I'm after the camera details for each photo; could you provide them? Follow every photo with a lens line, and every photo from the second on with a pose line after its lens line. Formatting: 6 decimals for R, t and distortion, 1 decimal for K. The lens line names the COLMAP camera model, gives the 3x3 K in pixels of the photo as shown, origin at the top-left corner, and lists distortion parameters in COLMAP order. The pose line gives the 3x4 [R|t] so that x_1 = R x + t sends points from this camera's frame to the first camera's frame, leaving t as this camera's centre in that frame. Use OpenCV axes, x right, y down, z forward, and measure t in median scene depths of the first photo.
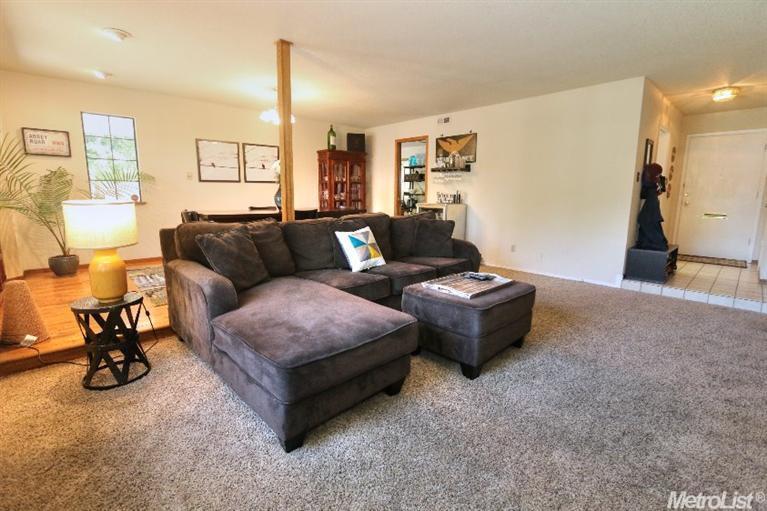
lens RADIAL K [[352.9, 0, 383.6], [0, 352.9, 250.4], [0, 0, 1]] dist [-0.018128, 0.001855]
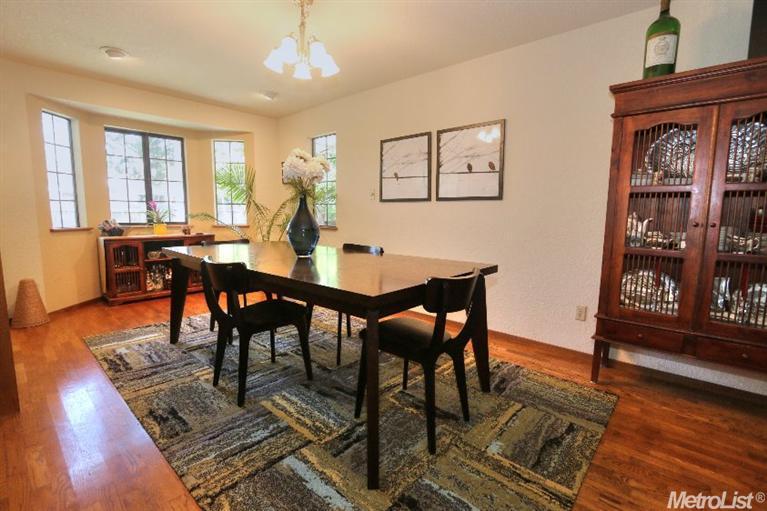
lens RADIAL K [[352.9, 0, 383.6], [0, 352.9, 250.4], [0, 0, 1]] dist [-0.018128, 0.001855]
pose [[0.094145, 0.101046, -0.990417, 0.164018], [-0.174319, 0.981140, 0.083530, -0.151001], [0.980178, 0.164785, 0.109984, 0.884497]]
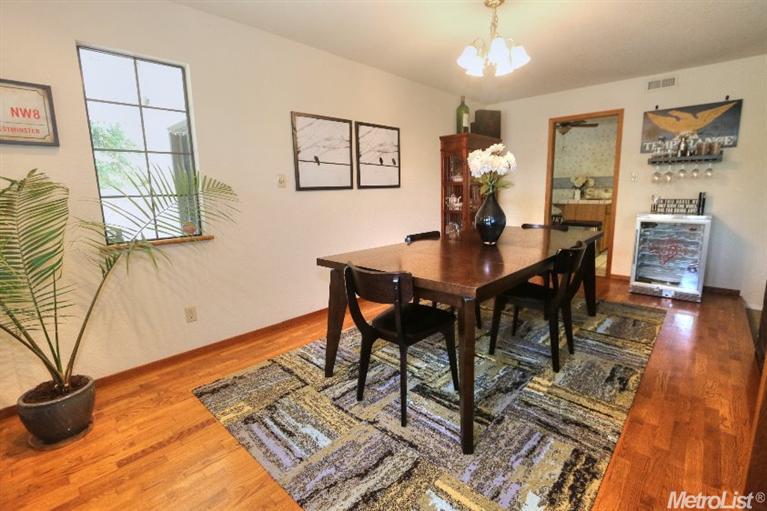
lens RADIAL K [[352.9, 0, 383.6], [0, 352.9, 250.4], [0, 0, 1]] dist [-0.018128, 0.001855]
pose [[0.997037, -0.042355, 0.064216, -0.401637], [0.041760, 0.999072, 0.010589, -0.096302], [-0.064605, -0.007876, 0.997880, 0.412016]]
